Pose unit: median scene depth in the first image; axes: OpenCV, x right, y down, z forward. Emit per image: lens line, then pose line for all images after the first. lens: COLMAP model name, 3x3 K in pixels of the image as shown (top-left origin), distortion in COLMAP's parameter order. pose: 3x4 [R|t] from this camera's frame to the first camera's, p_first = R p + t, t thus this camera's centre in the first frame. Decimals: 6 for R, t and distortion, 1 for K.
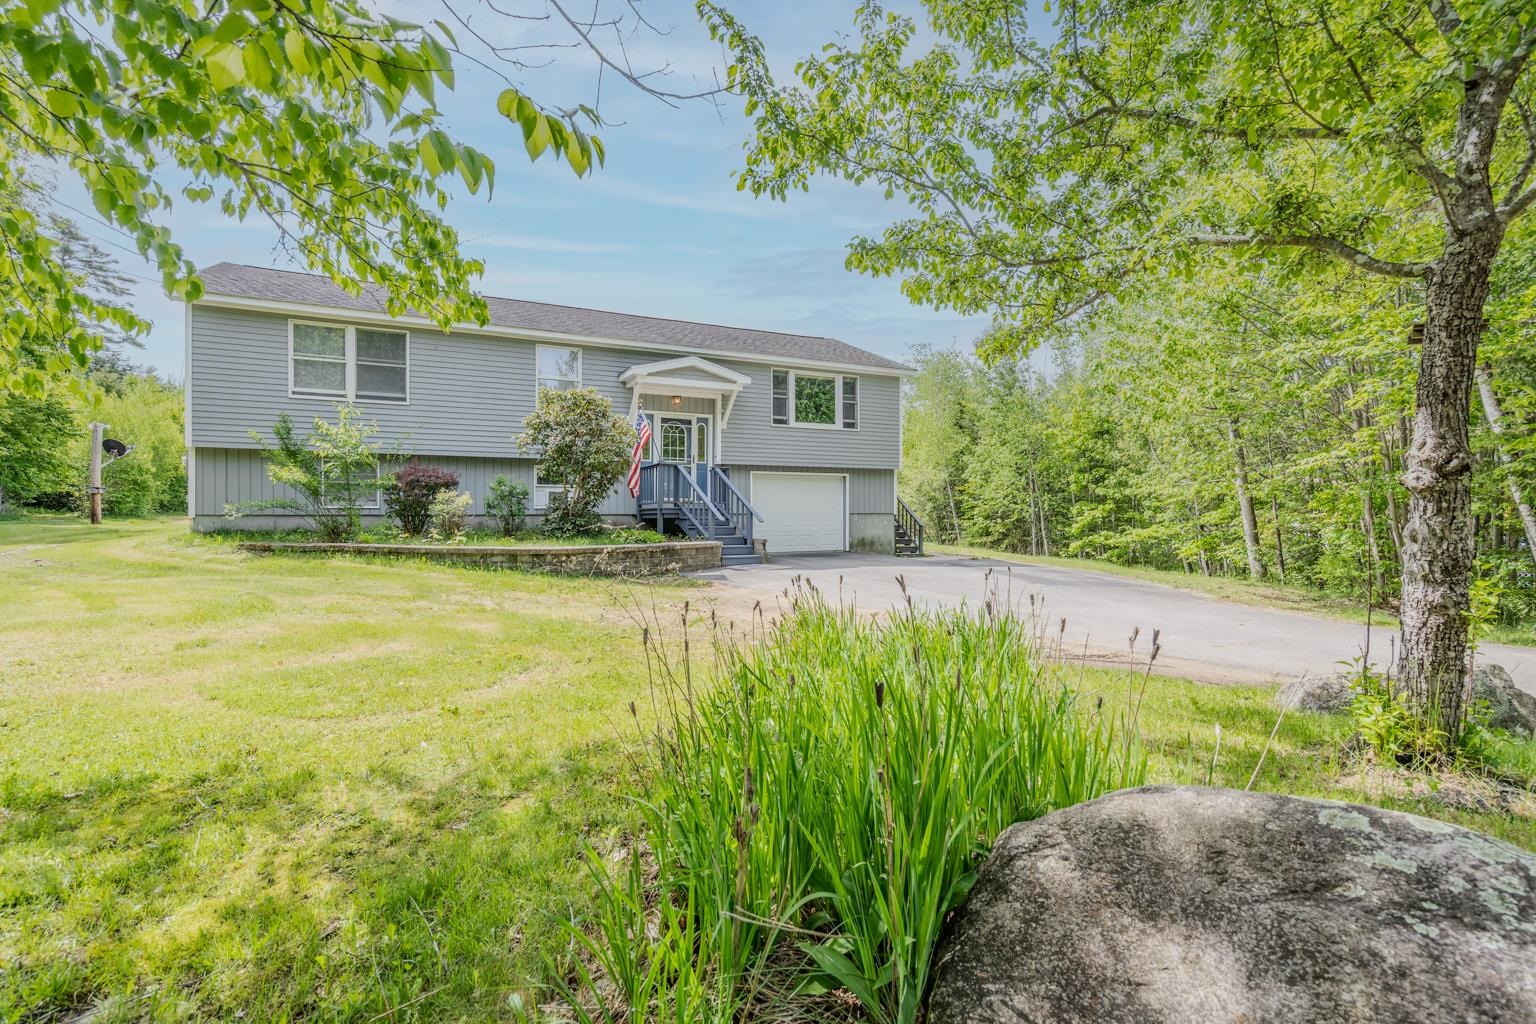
lens RADIAL K [[689.9, 0, 766.1], [0, 689.9, 518.1], [0, 0, 1]] dist [-0.009011, 0.004135]
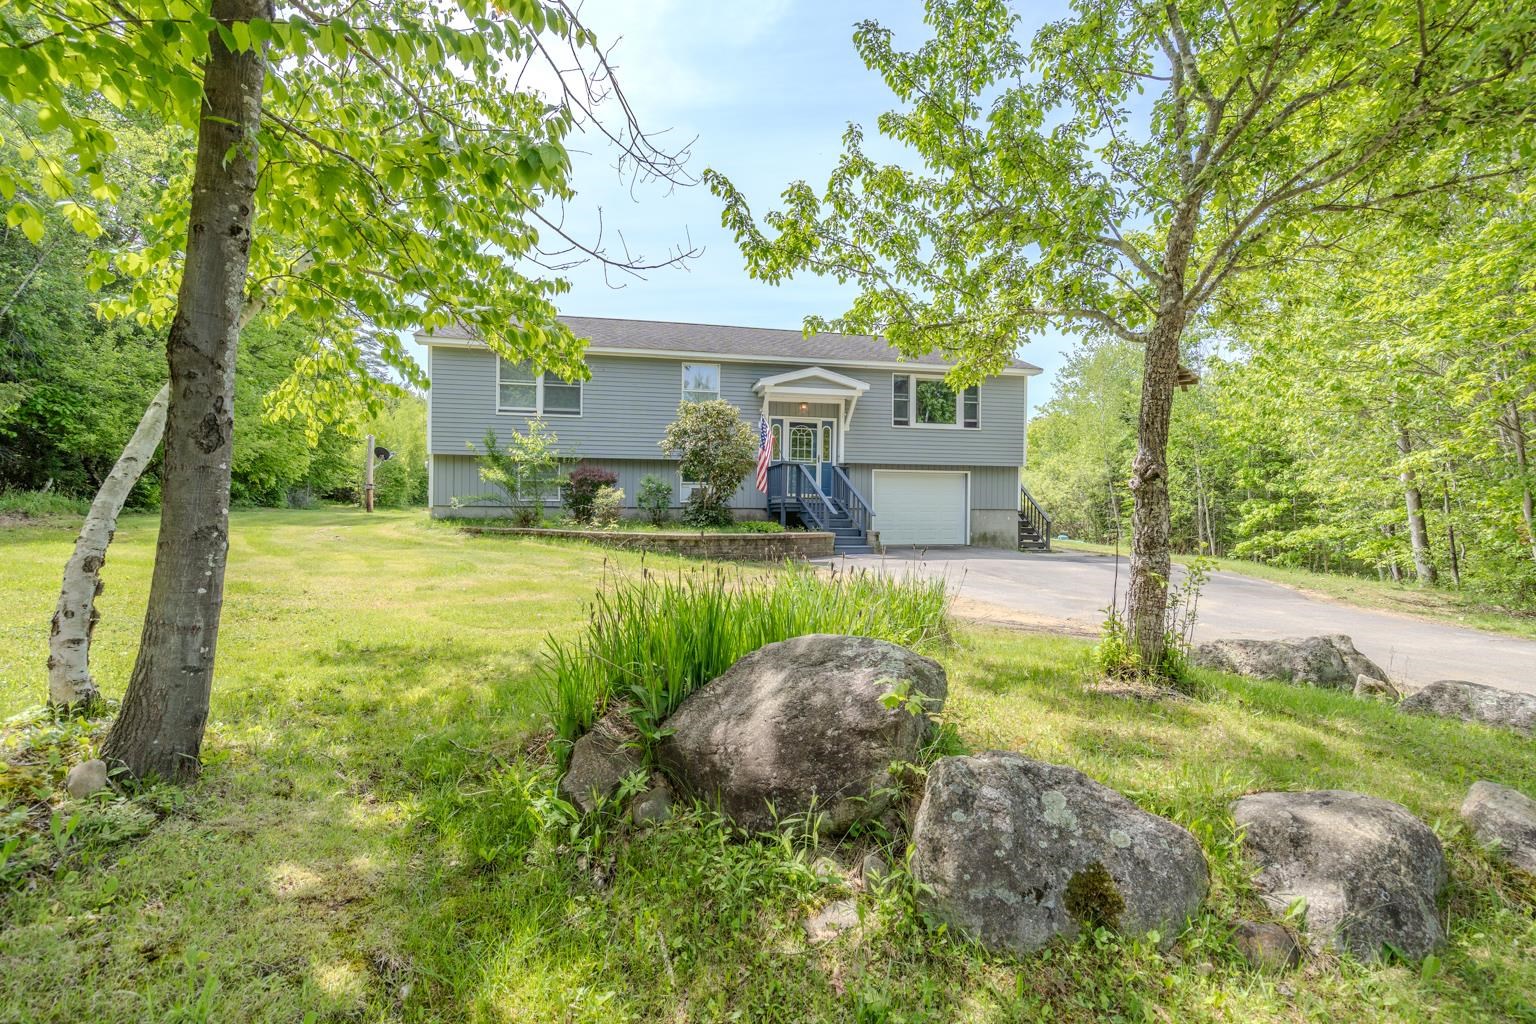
lens RADIAL K [[689.9, 0, 768.1], [0, 689.9, 515.5], [0, 0, 1]] dist [-0.009011, 0.004135]
pose [[0.969742, 0.010494, -0.243906, 0.094848], [-0.009837, 0.999944, 0.003911, 0.002457], [0.243933, -0.001394, 0.969791, -0.103487]]
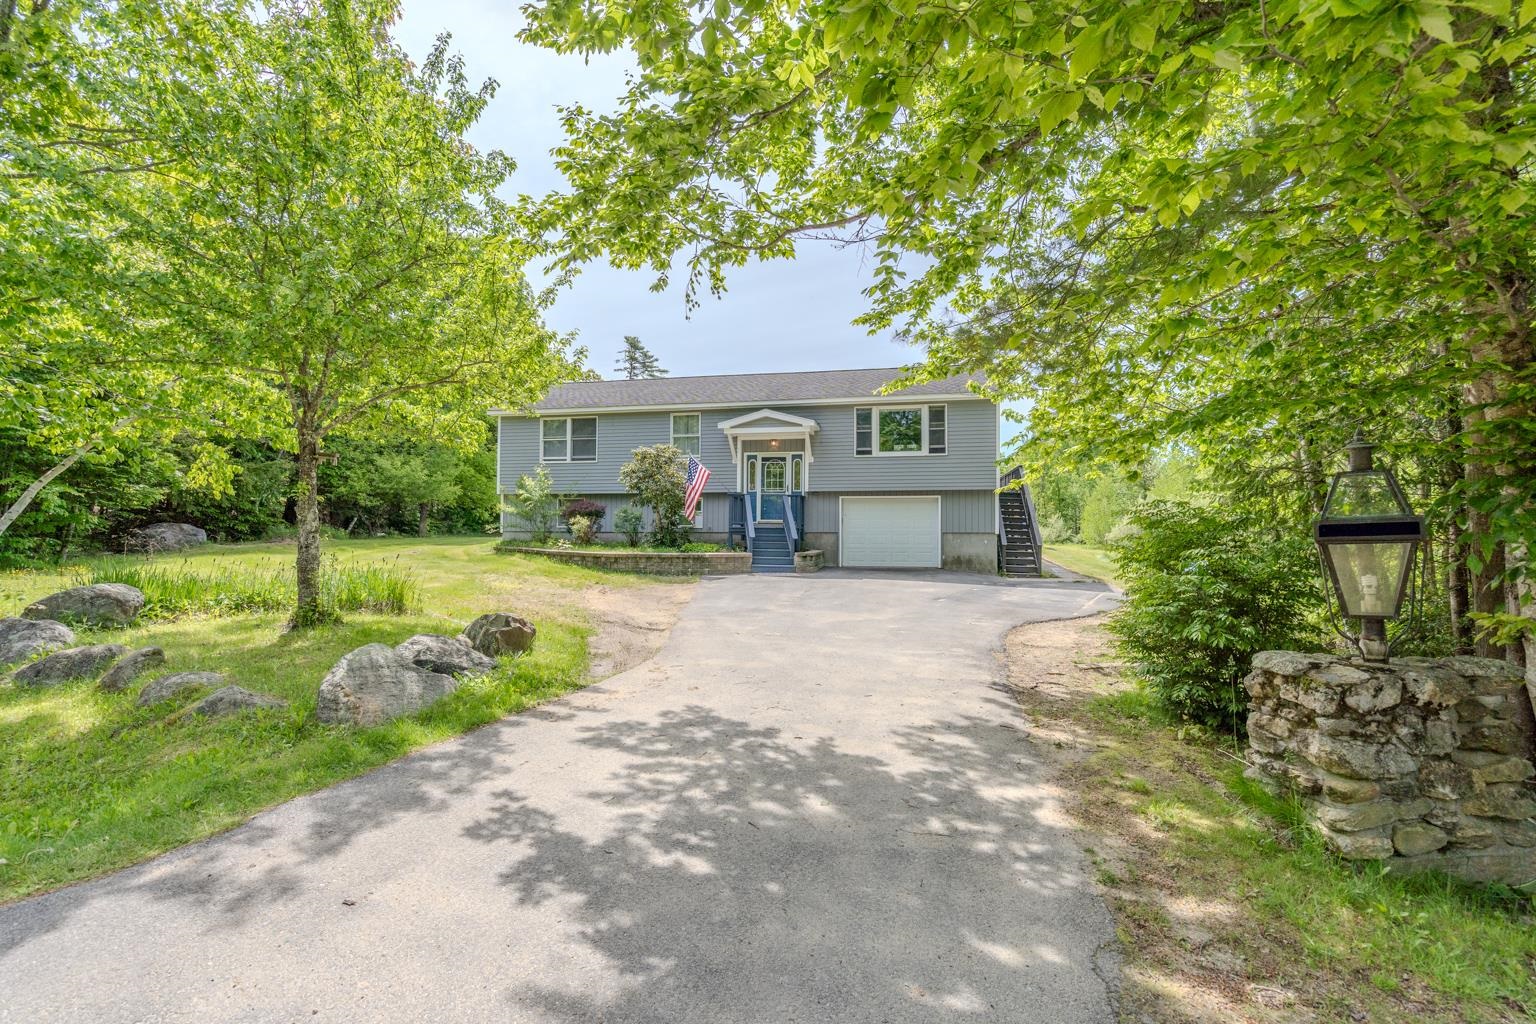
lens RADIAL K [[689.9, 0, 763.5], [0, 689.9, 518.4], [0, 0, 1]] dist [-0.009011, 0.004135]
pose [[0.792084, -0.010716, -0.610318, 0.669984], [-0.009630, 0.999502, -0.030046, 0.006654], [0.610336, 0.029676, 0.791586, -0.008980]]
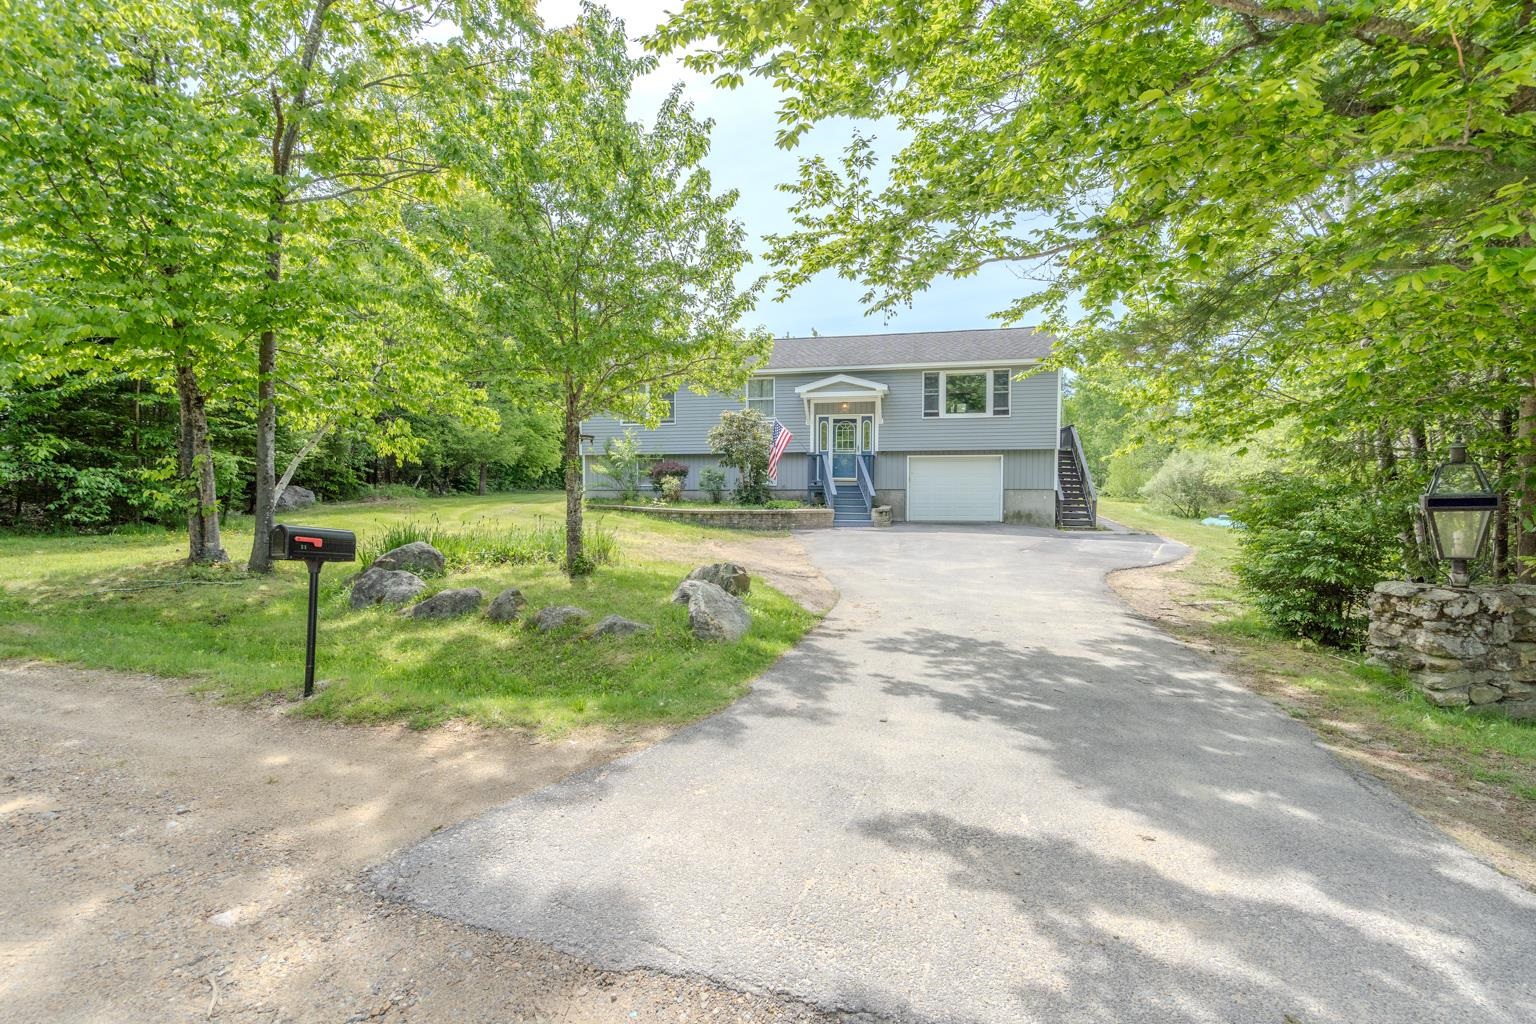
lens RADIAL K [[689.9, 0, 769.7], [0, 689.9, 521.7], [0, 0, 1]] dist [-0.009011, 0.004135]
pose [[0.787110, 0.028619, -0.616148, 0.634184], [-0.002876, 0.999082, 0.042732, -0.000821], [0.616806, -0.031862, 0.786470, -0.170628]]
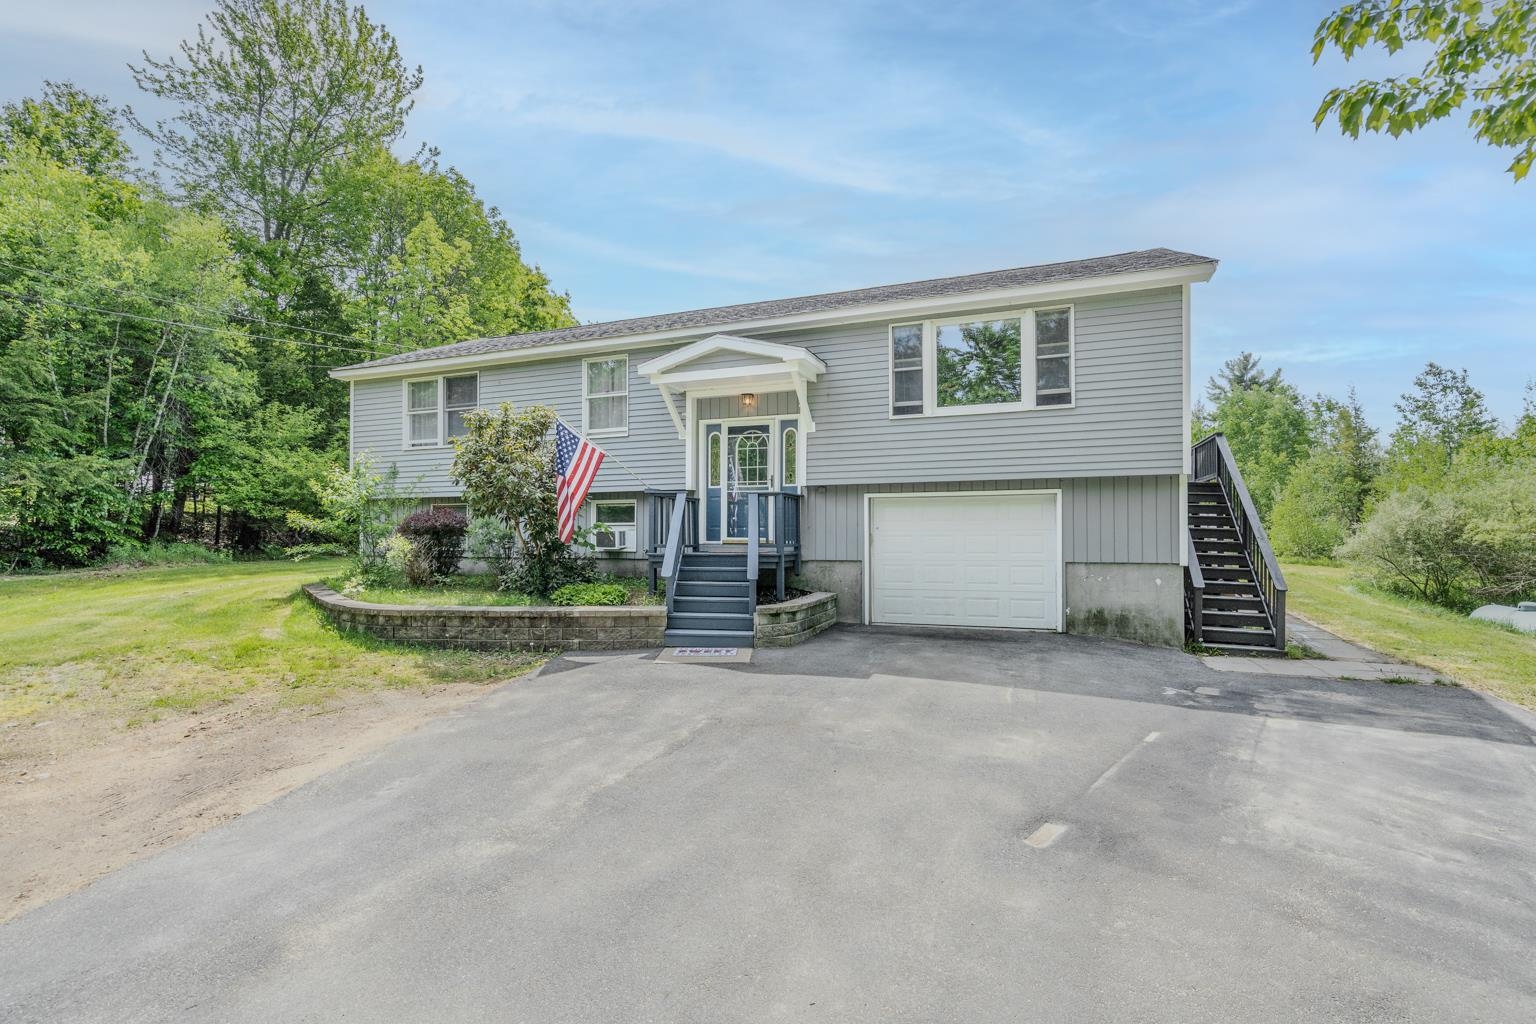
lens RADIAL K [[689.9, 0, 758.6], [0, 689.9, 531.2], [0, 0, 1]] dist [-0.009011, 0.004135]
pose [[0.680389, -0.005549, -0.732830, 0.427783], [-0.004178, 0.999926, -0.011451, -0.029310], [0.732839, 0.010853, 0.680316, 0.561361]]
